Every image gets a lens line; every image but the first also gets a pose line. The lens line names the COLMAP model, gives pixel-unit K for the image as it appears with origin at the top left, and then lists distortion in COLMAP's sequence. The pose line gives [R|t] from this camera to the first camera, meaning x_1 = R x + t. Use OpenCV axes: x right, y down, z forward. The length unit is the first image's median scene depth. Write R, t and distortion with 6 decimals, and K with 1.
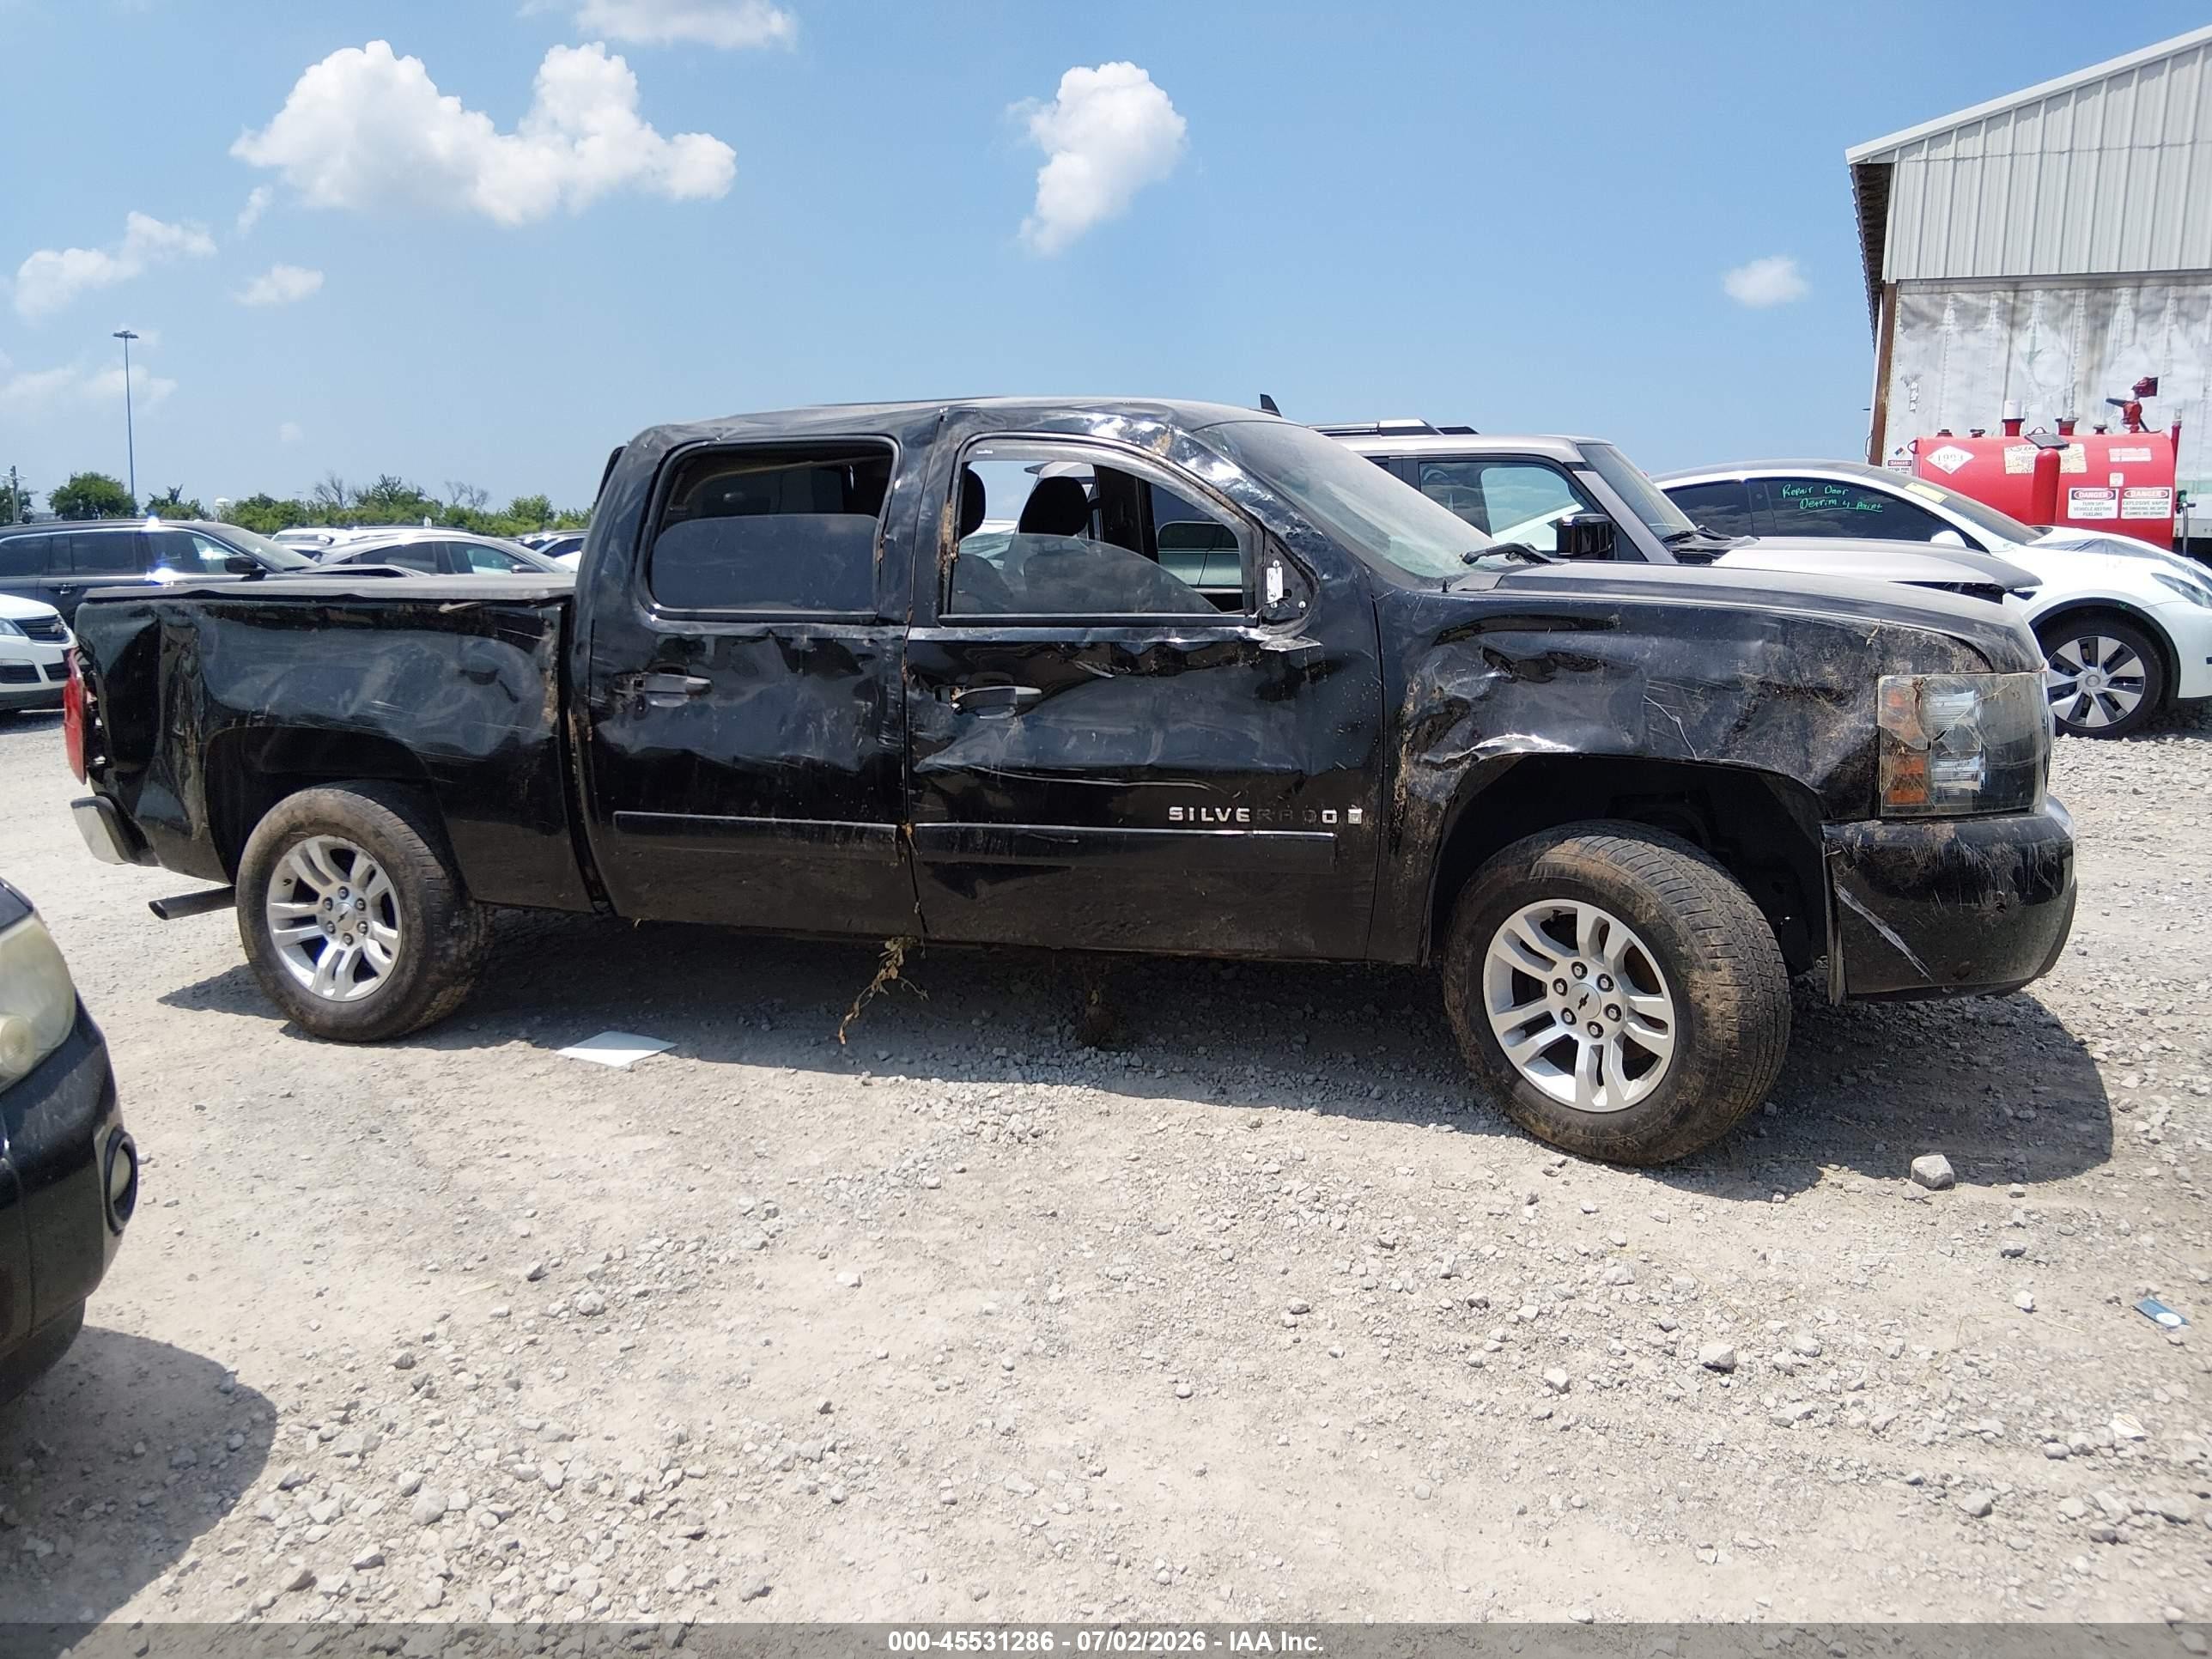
lens RADIAL K [[1681.7, 0, 1098.9], [0, 1681.7, 828.2], [0, 0, 1]] dist [0.103950, -0.171581]
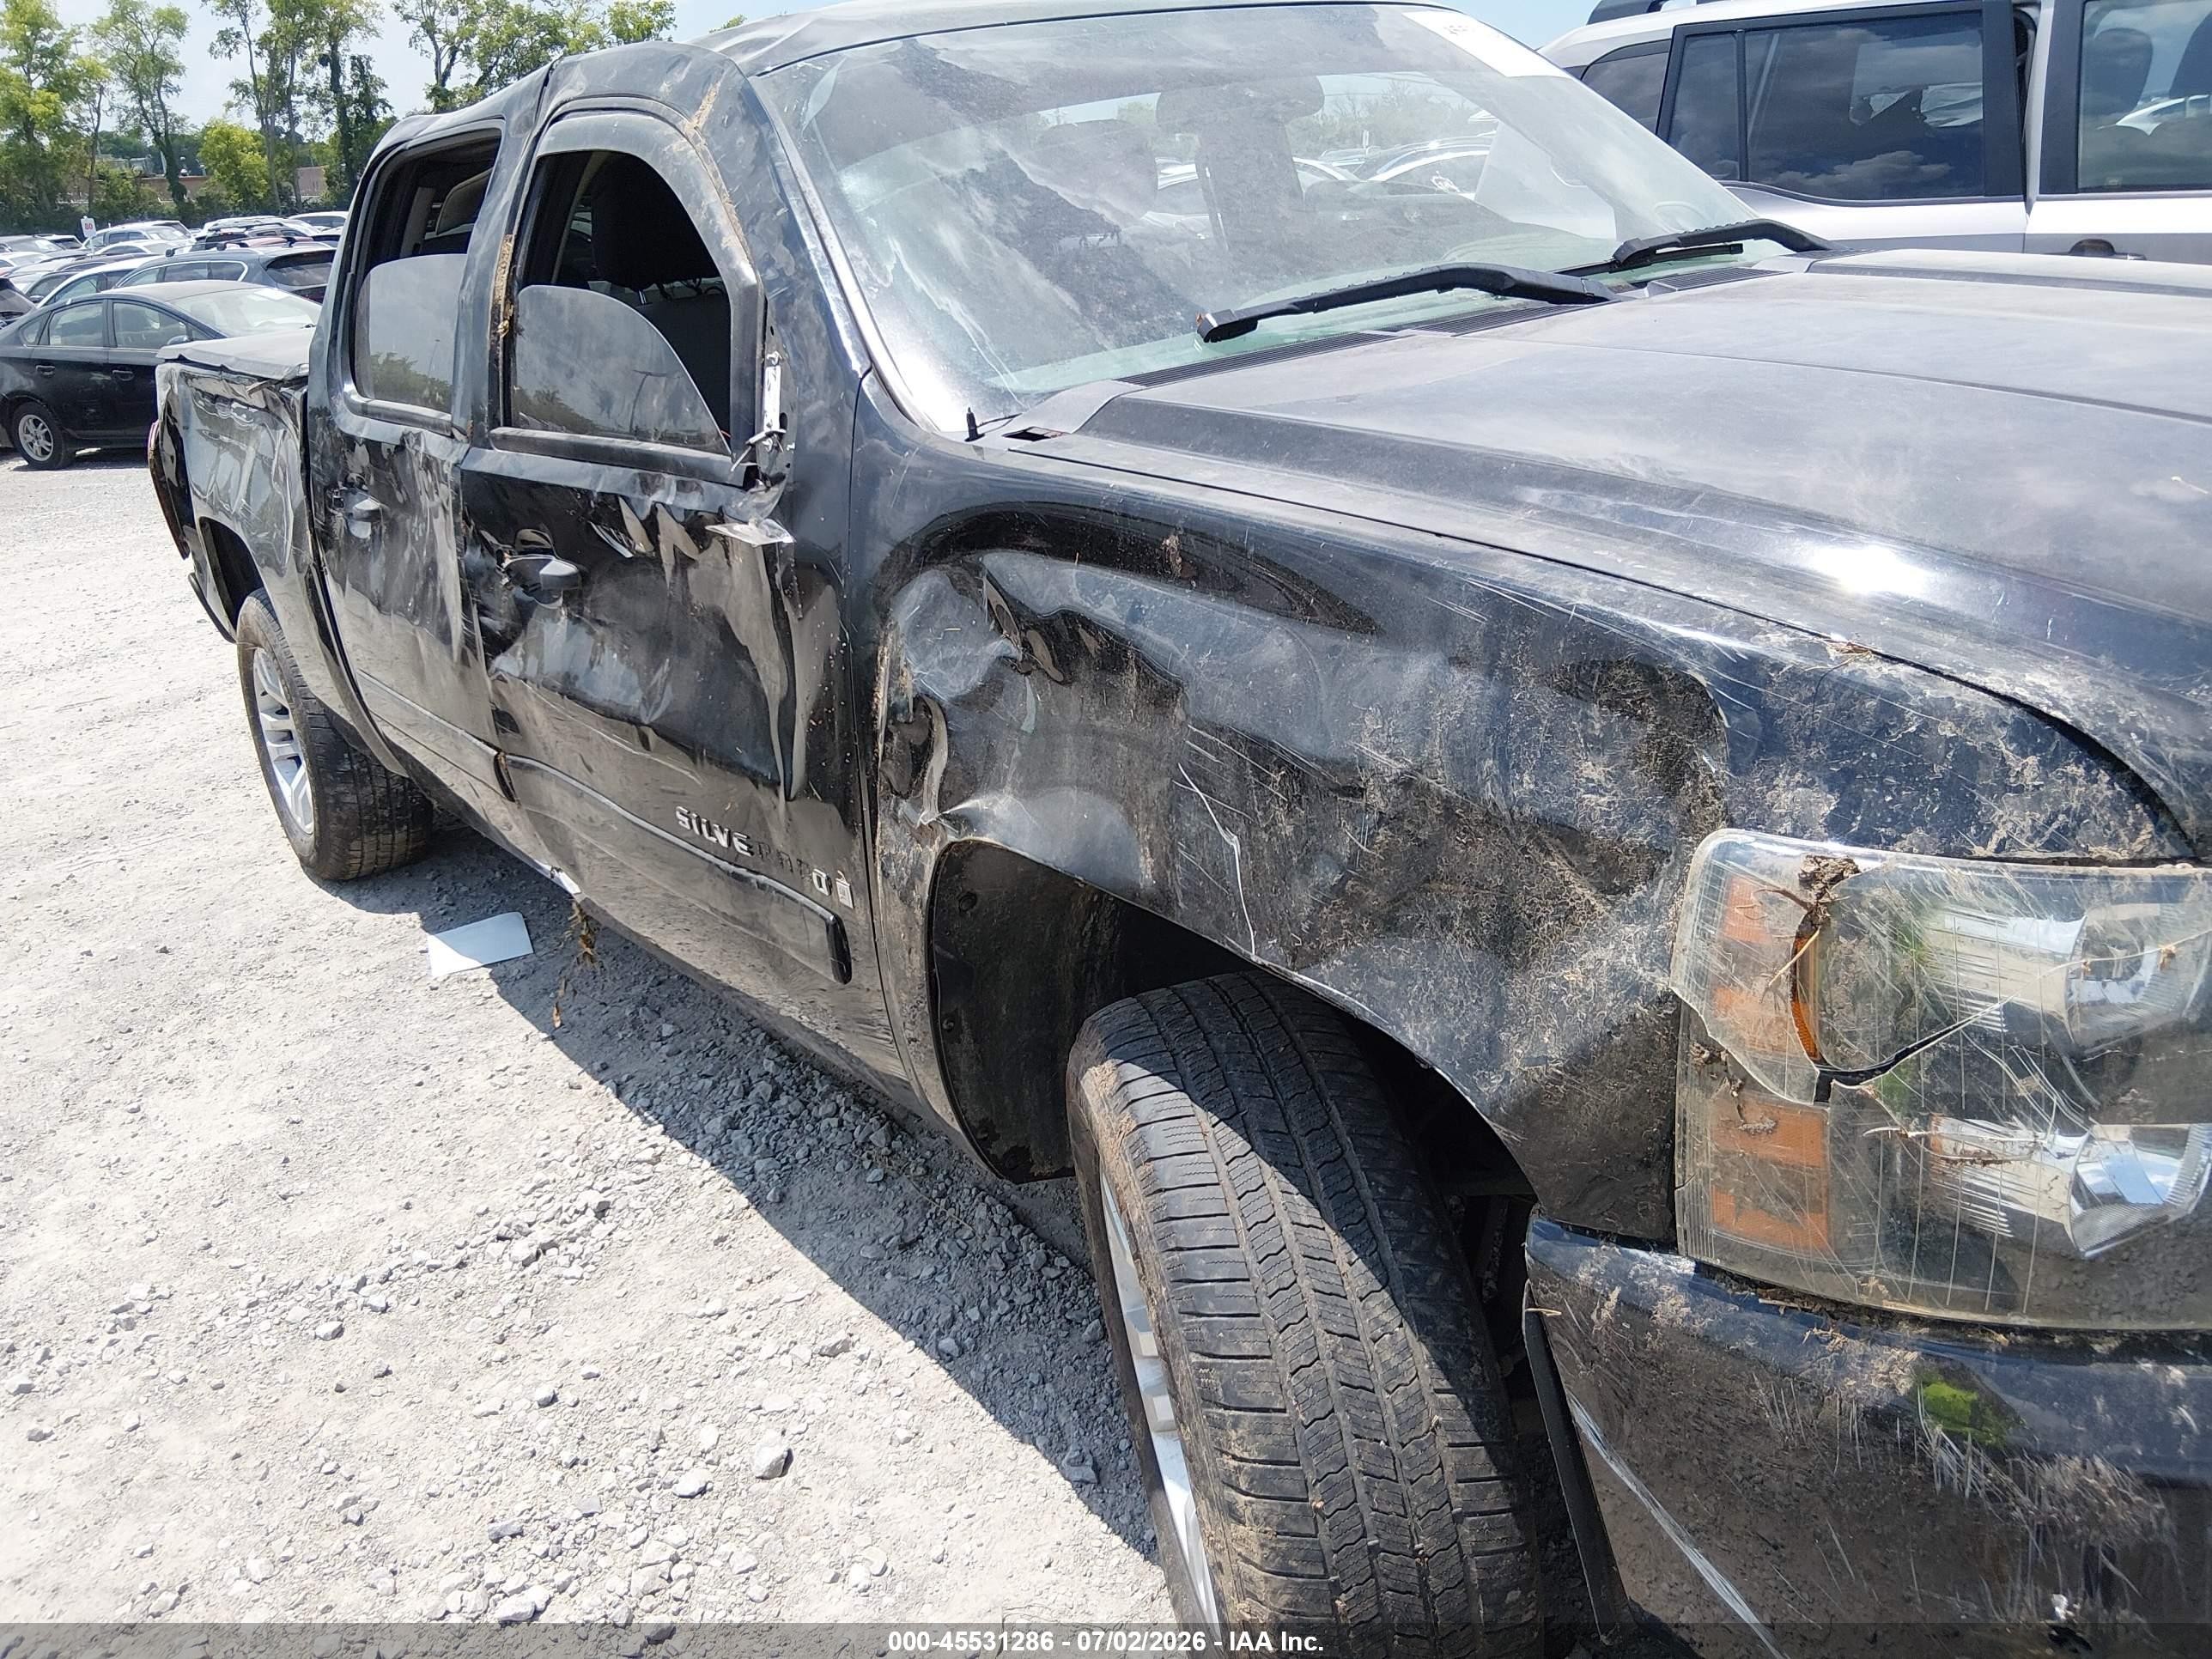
lens RADIAL K [[1686.2, 0, 1092.7], [0, 1686.2, 832.2], [0, 0, 1]] dist [0.103252, -0.191252]
pose [[0.841191, 0.137768, -0.522893, 0.430206], [-0.017943, 0.973579, 0.227646, -0.127131], [0.540440, -0.182111, 0.821438, 0.572111]]
